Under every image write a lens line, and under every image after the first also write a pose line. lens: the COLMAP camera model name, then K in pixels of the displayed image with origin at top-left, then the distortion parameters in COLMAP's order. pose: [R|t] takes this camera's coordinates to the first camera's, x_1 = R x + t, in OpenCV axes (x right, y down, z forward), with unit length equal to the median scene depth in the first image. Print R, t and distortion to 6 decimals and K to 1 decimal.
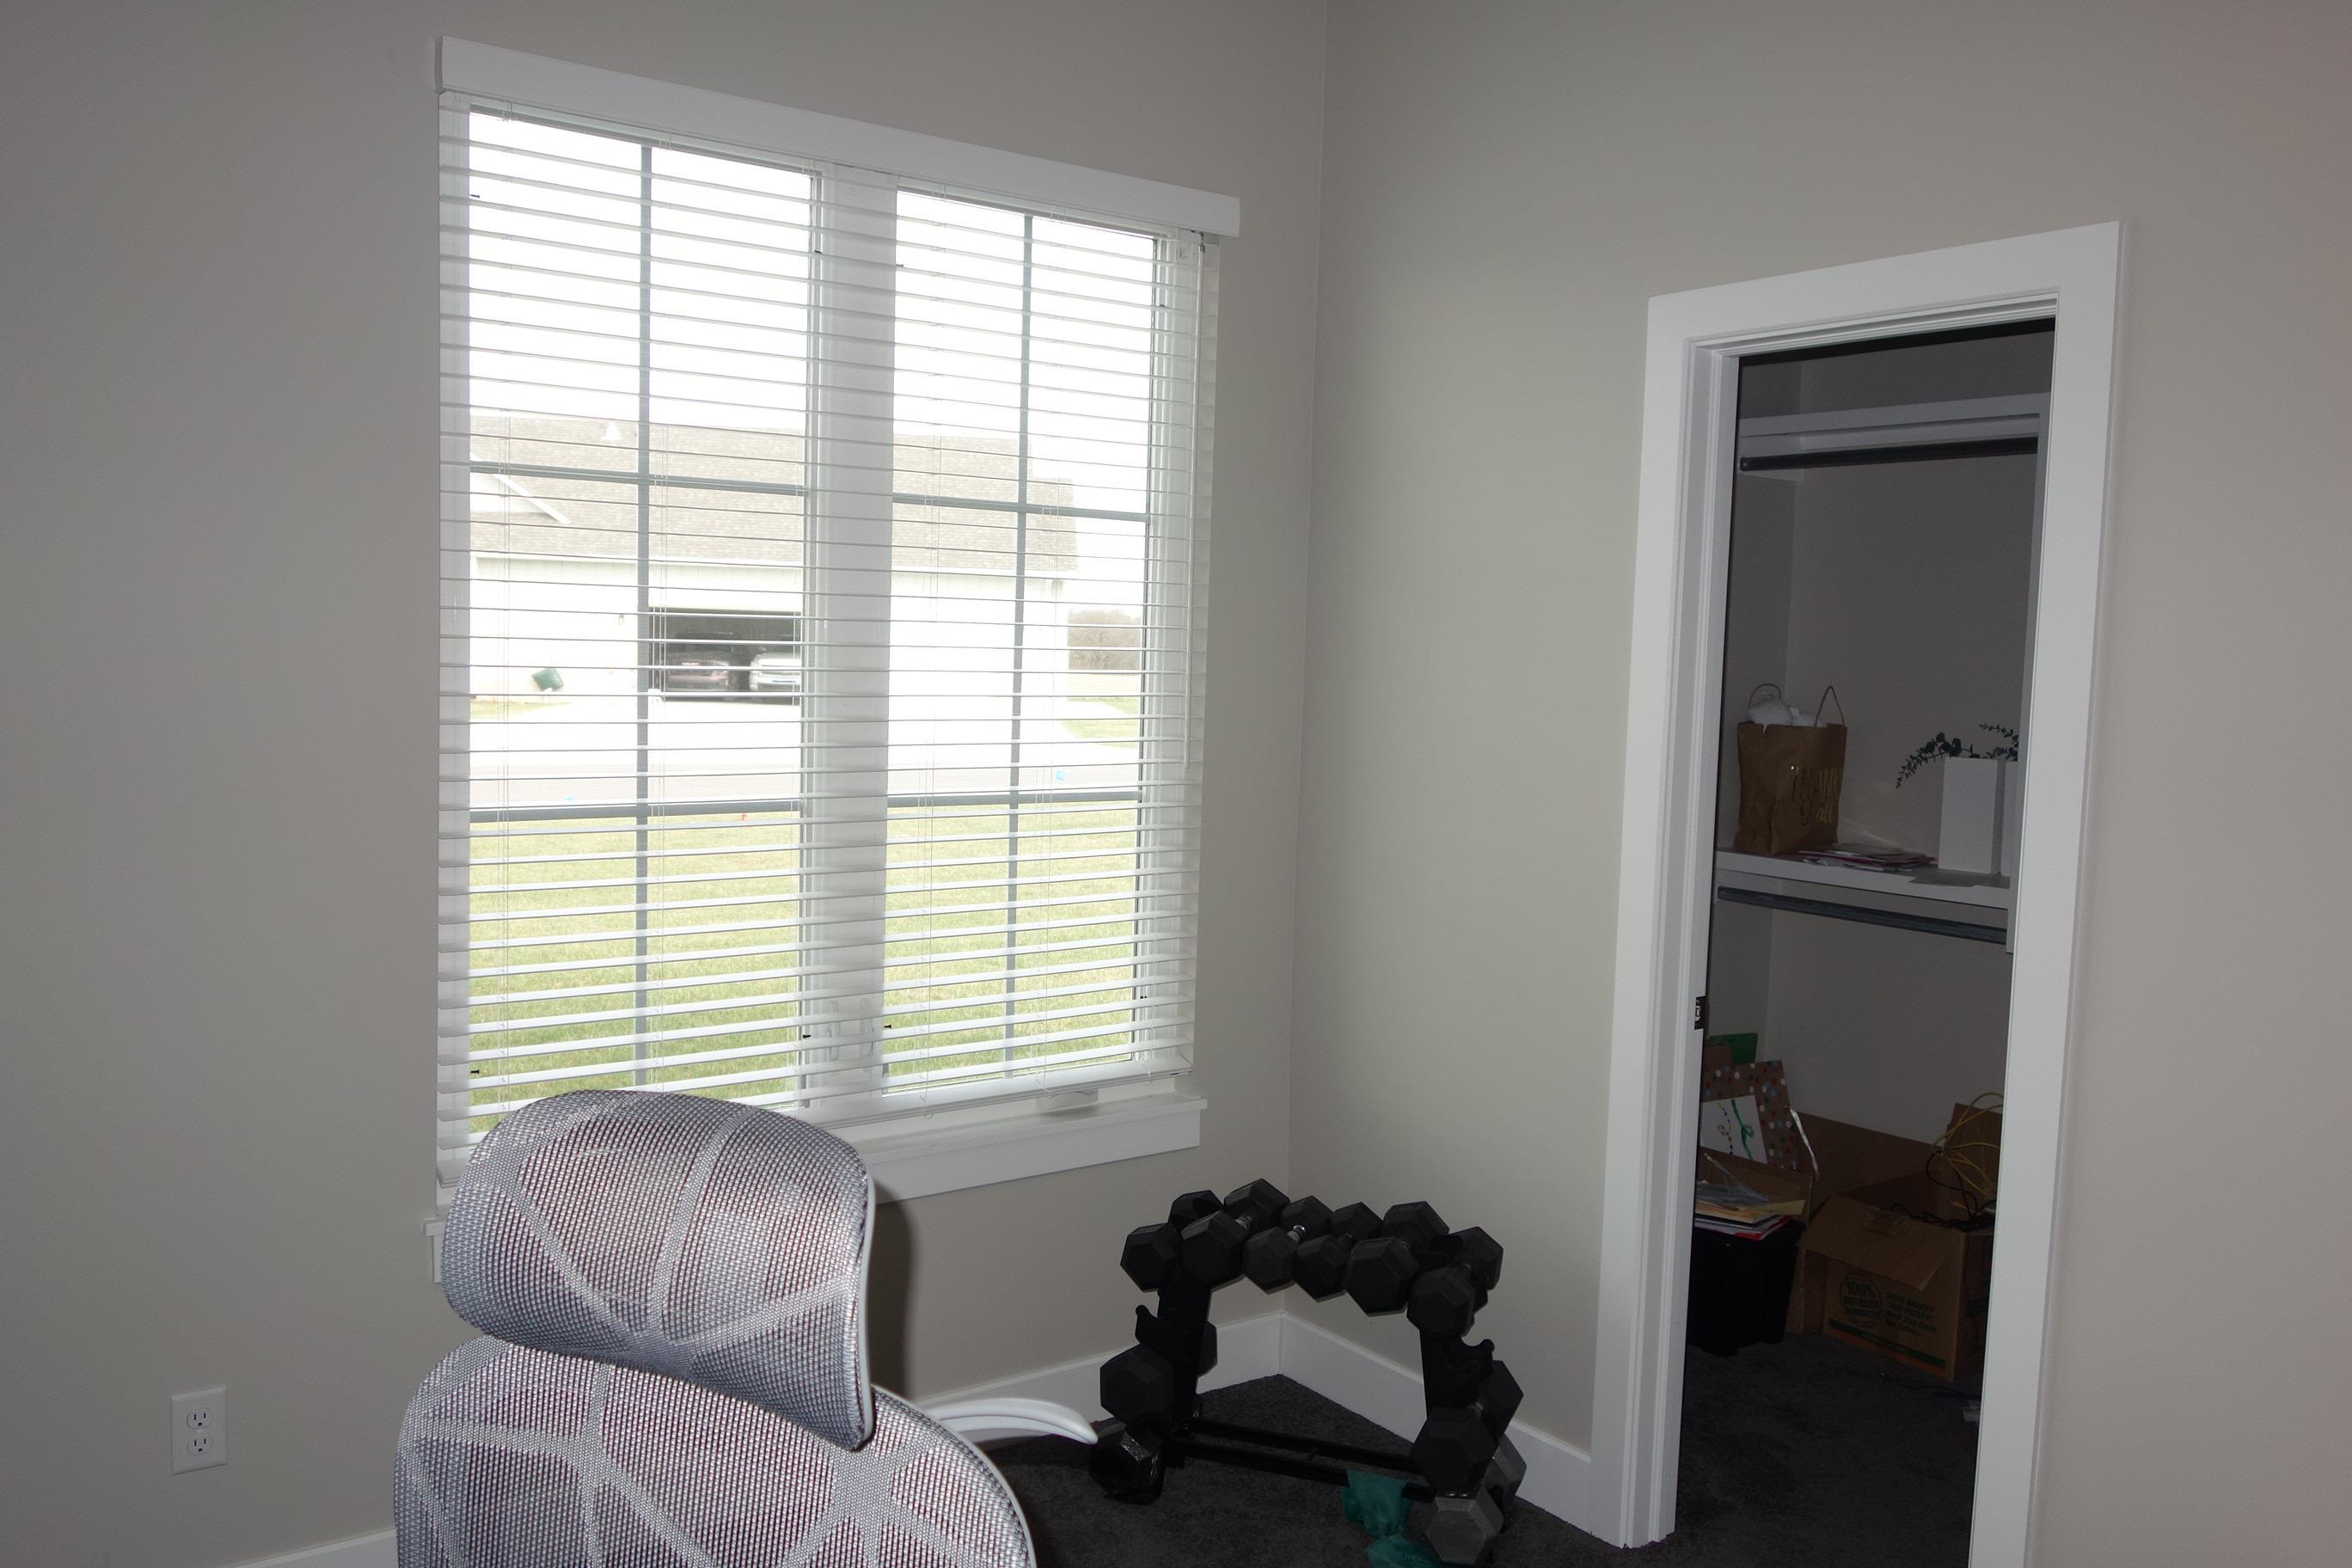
lens RADIAL K [[1835.1, 0, 1176.0], [0, 1835.1, 784.0], [0, 0, 1]] dist [-0.035911, 0.003245]
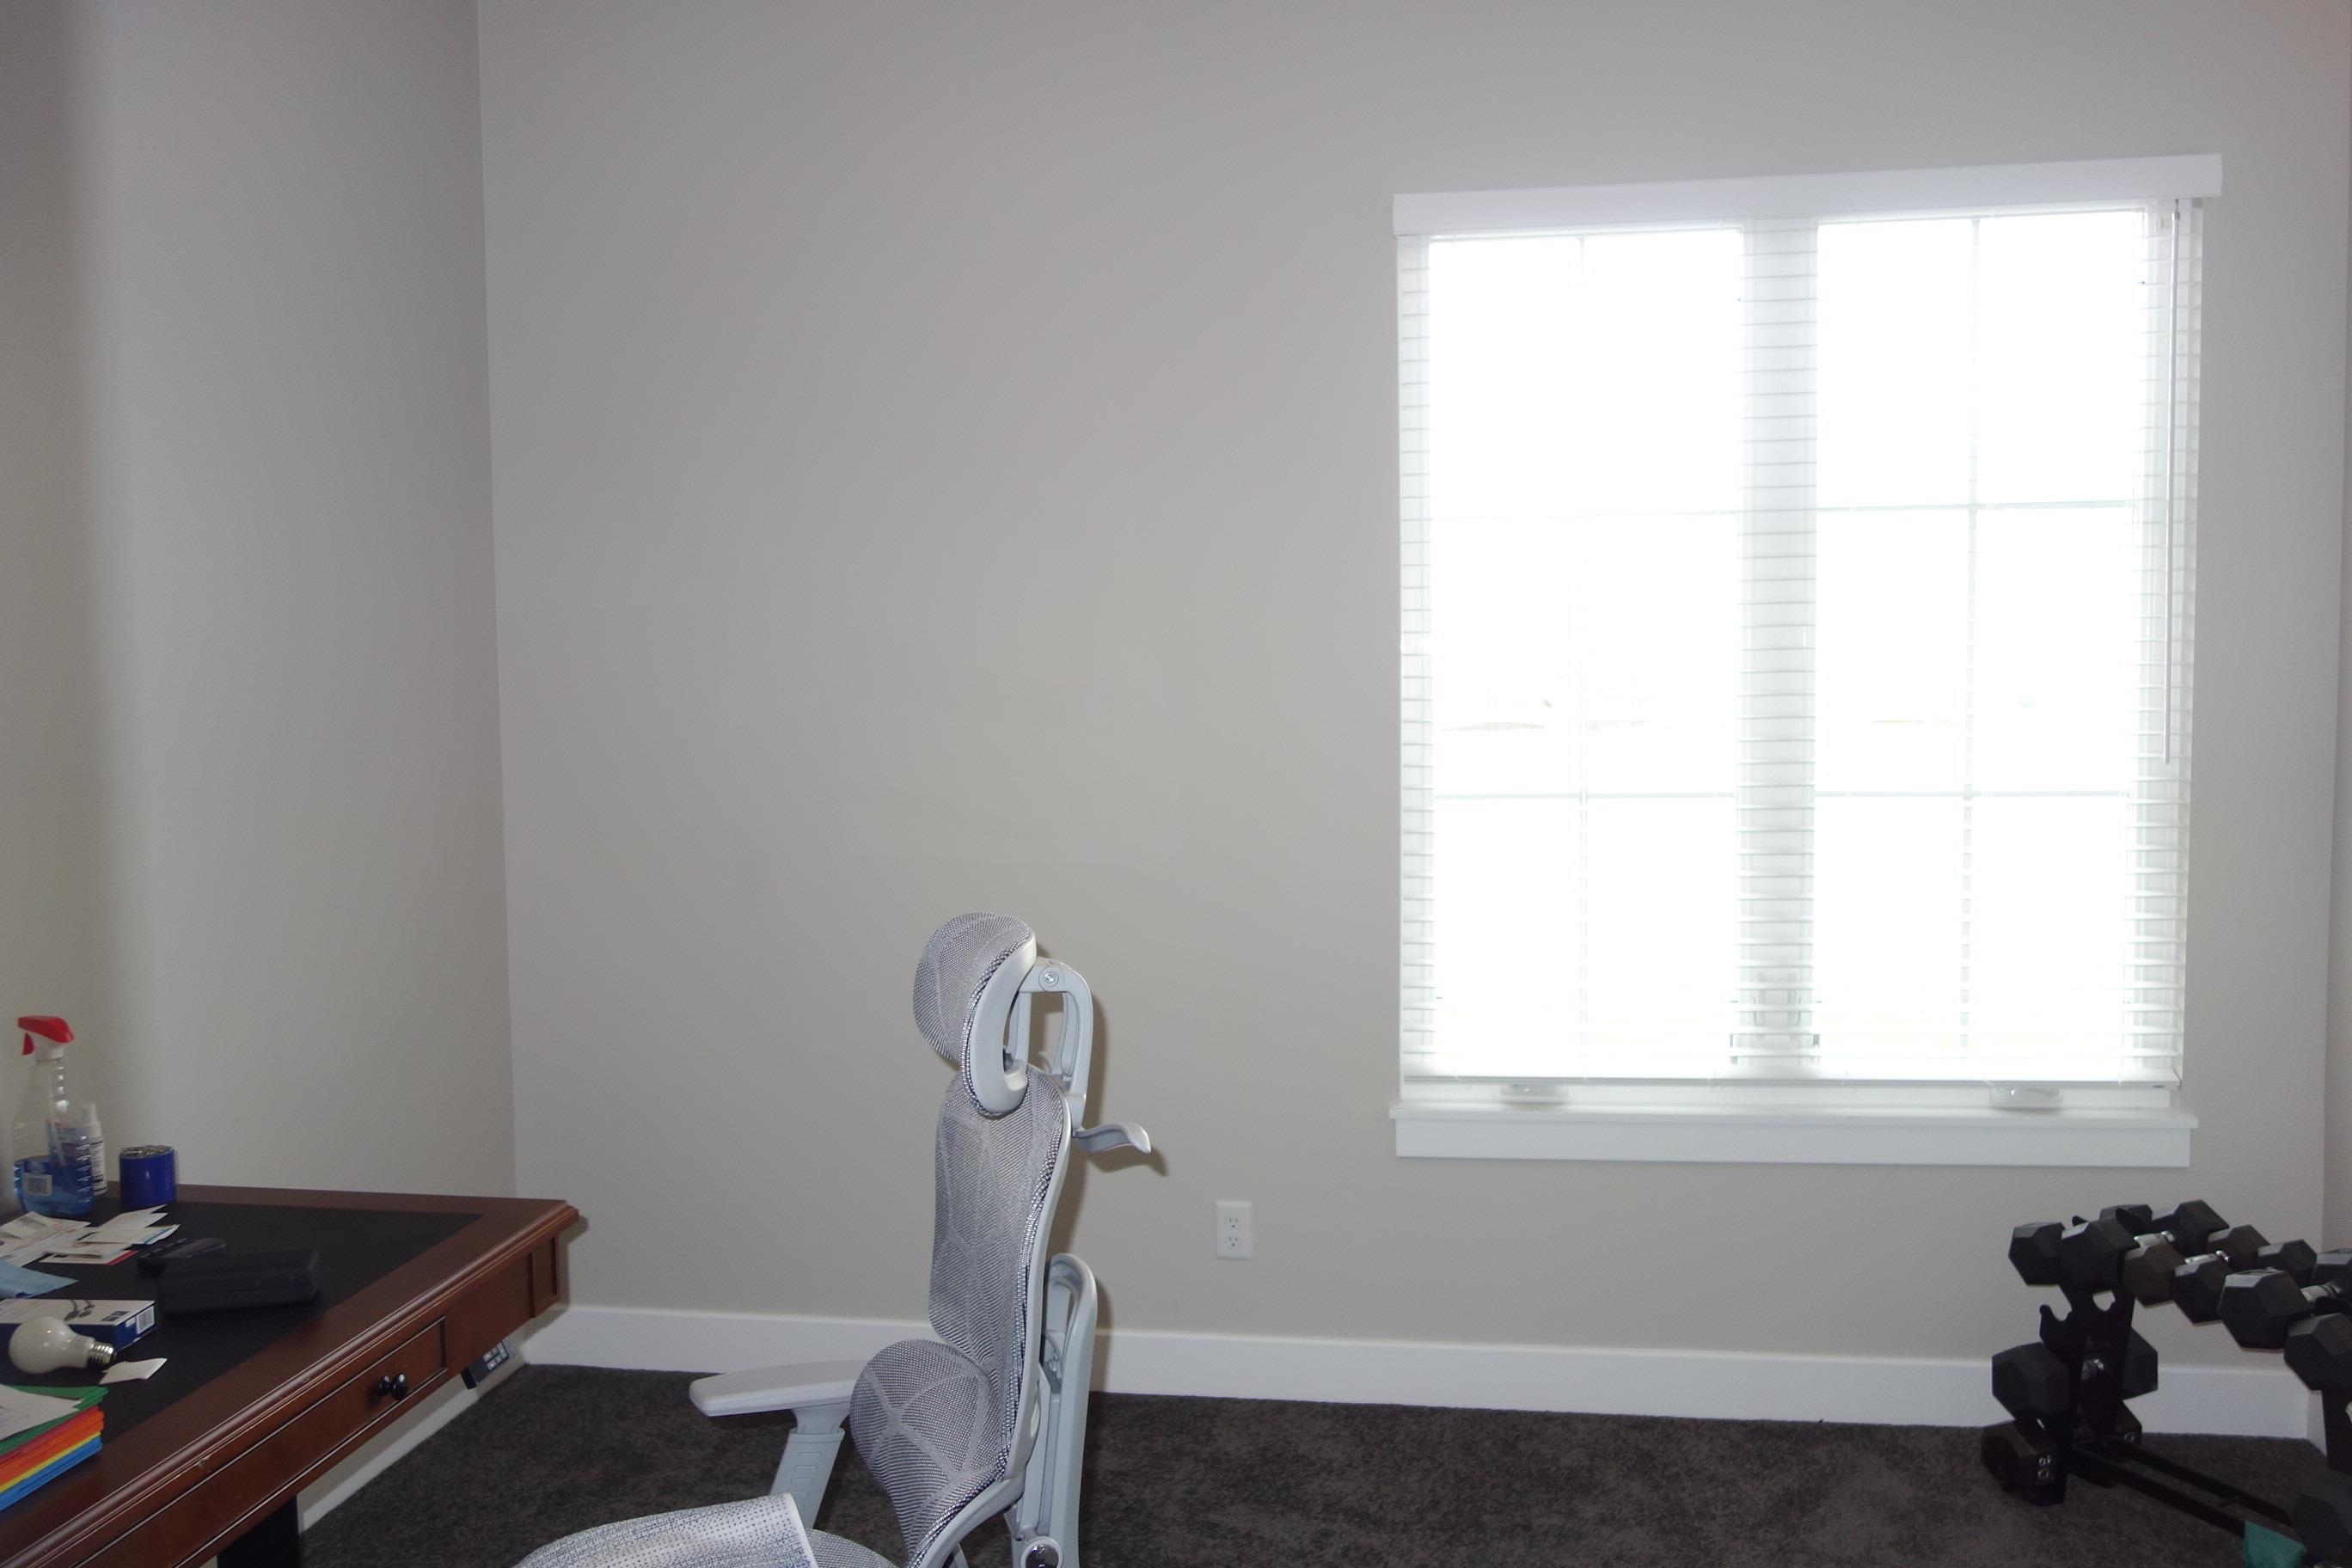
lens RADIAL K [[1835.1, 0, 1176.0], [0, 1835.1, 784.0], [0, 0, 1]] dist [-0.035911, 0.003245]
pose [[0.708933, 0.007408, -0.705237, 0.328455], [-0.017411, 0.999824, -0.007000, 0.019194], [0.705061, 0.017241, 0.708937, -0.028337]]
